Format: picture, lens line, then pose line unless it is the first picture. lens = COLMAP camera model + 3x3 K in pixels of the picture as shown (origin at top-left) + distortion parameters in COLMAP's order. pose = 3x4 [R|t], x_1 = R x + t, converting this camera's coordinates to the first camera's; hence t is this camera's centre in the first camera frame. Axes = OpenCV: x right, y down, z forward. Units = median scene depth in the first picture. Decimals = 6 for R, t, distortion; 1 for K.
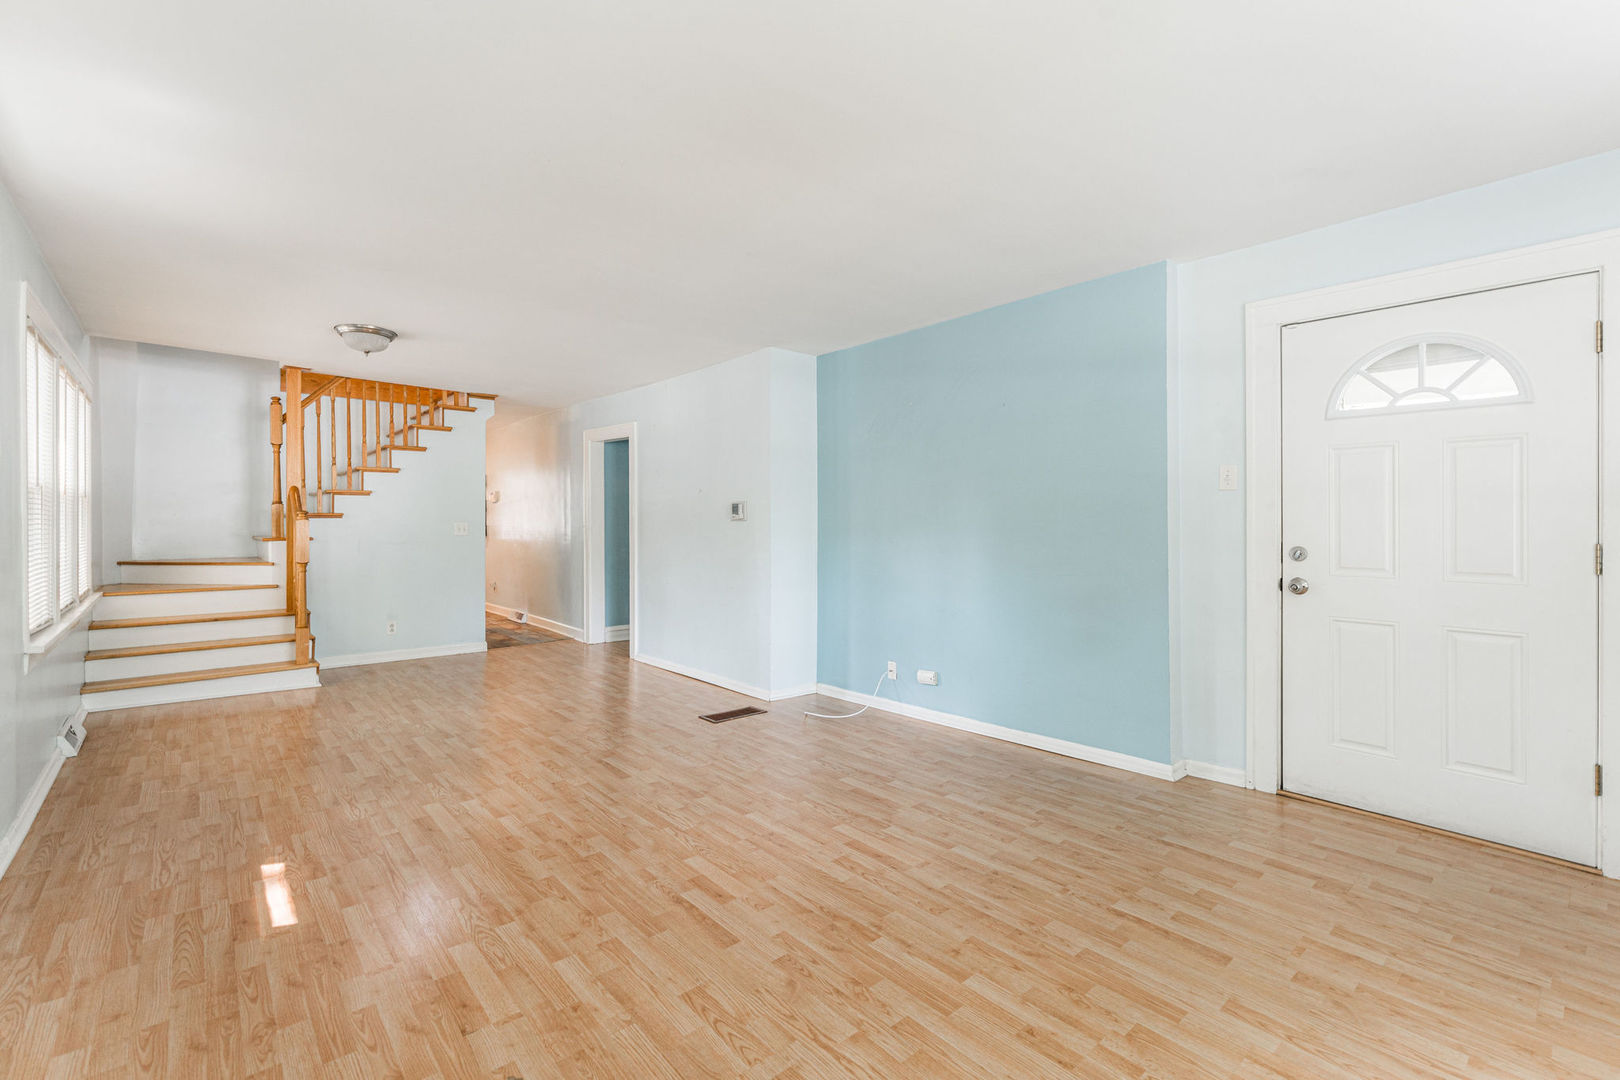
lens RADIAL K [[675.2, 0, 813.3], [0, 675.2, 526.1], [0, 0, 1]] dist [0.000282, 0.000686]
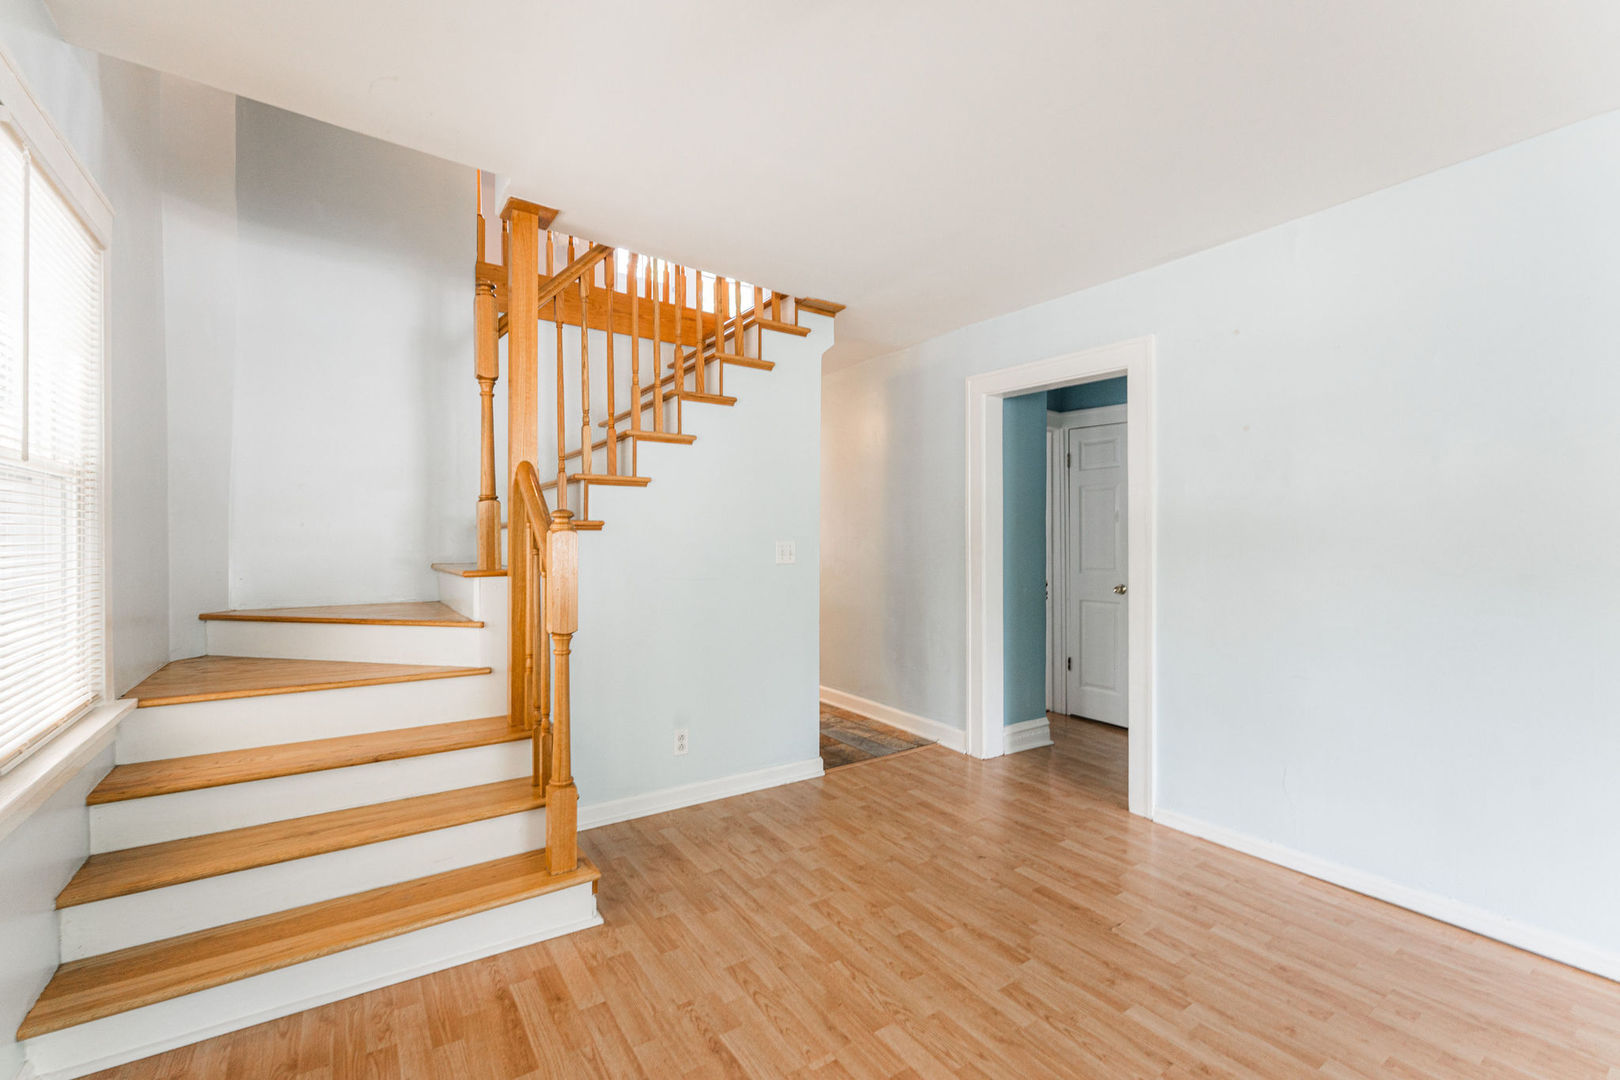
lens RADIAL K [[665.9, 0, 810.0], [0, 665.9, 540.0], [0, 0, 1]] dist [0.025618, 0.000035]
pose [[0.991691, -0.004053, -0.128579, -0.498973], [0.002469, 0.999919, -0.012471, 0.001900], [0.128620, 0.012050, 0.991621, 0.546109]]
